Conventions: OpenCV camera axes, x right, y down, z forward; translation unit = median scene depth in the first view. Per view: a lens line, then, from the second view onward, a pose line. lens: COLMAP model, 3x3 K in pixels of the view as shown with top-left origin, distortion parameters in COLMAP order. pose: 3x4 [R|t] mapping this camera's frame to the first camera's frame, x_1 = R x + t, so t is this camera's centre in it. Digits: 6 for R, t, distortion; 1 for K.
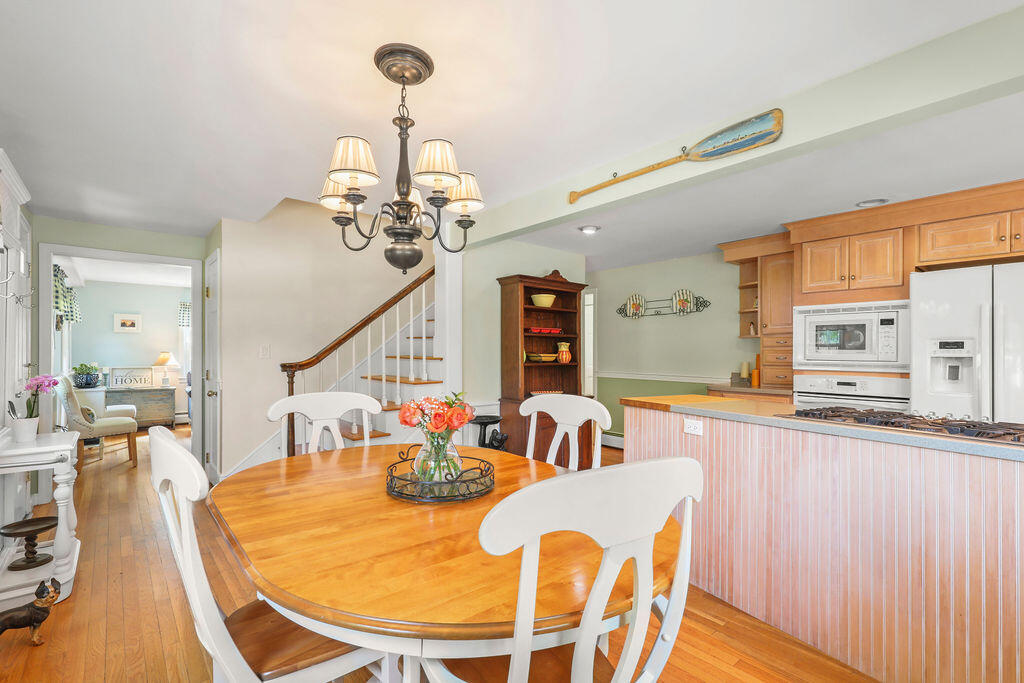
lens RADIAL K [[461.7, 0, 511.8], [0, 461.7, 350.9], [0, 0, 1]] dist [-0.000883, -0.001871]
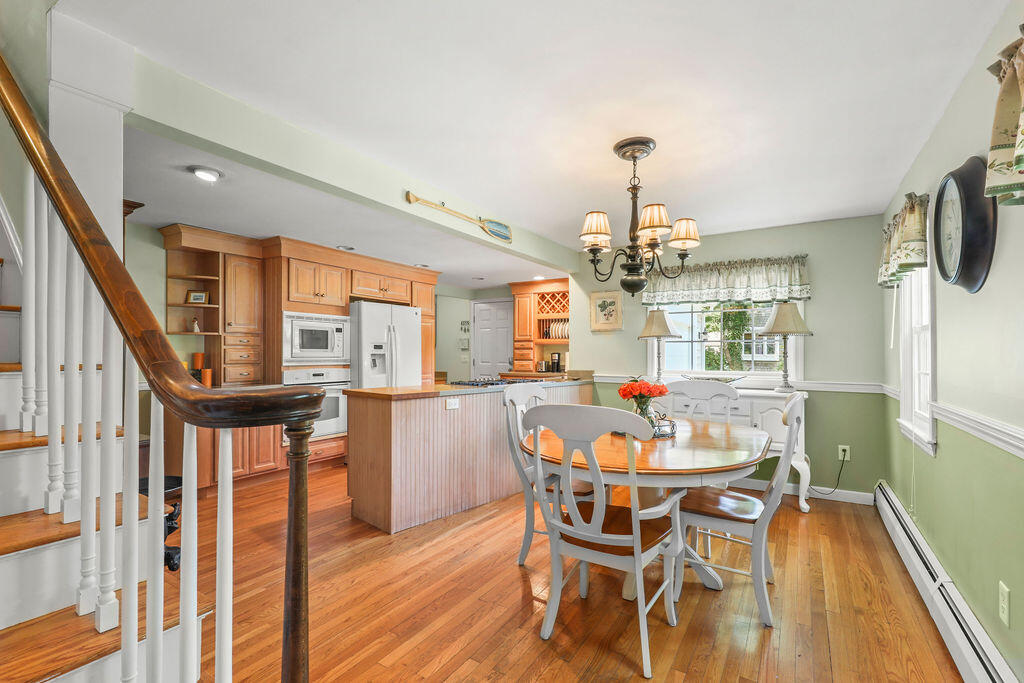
lens RADIAL K [[461.7, 0, 517.4], [0, 461.7, 348.2], [0, 0, 1]] dist [-0.000883, -0.001871]
pose [[-0.301210, 0.005406, 0.953542, -0.733079], [-0.004960, 0.999962, -0.007236, 0.001871], [-0.953545, -0.006909, -0.301172, 0.879157]]
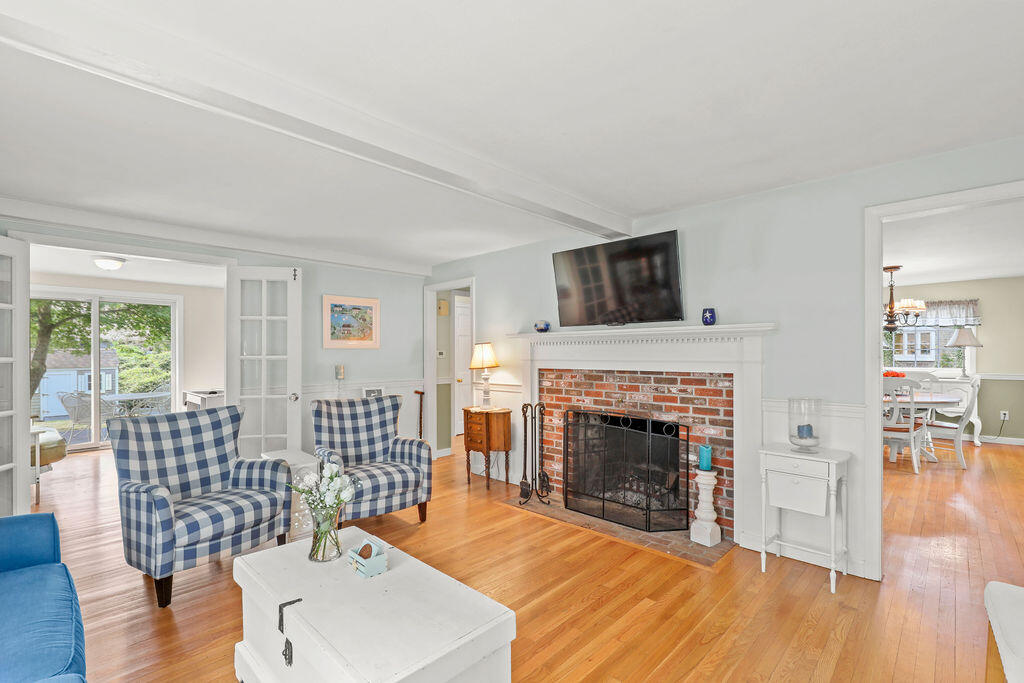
lens RADIAL K [[461.7, 0, 510.6], [0, 461.7, 351.9], [0, 0, 1]] dist [-0.000883, -0.001871]
pose [[-0.087842, 0.004134, 0.996126, -1.600581], [0.000093, 0.999991, -0.004142, -0.011013], [-0.996134, -0.000271, -0.087841, 1.963263]]
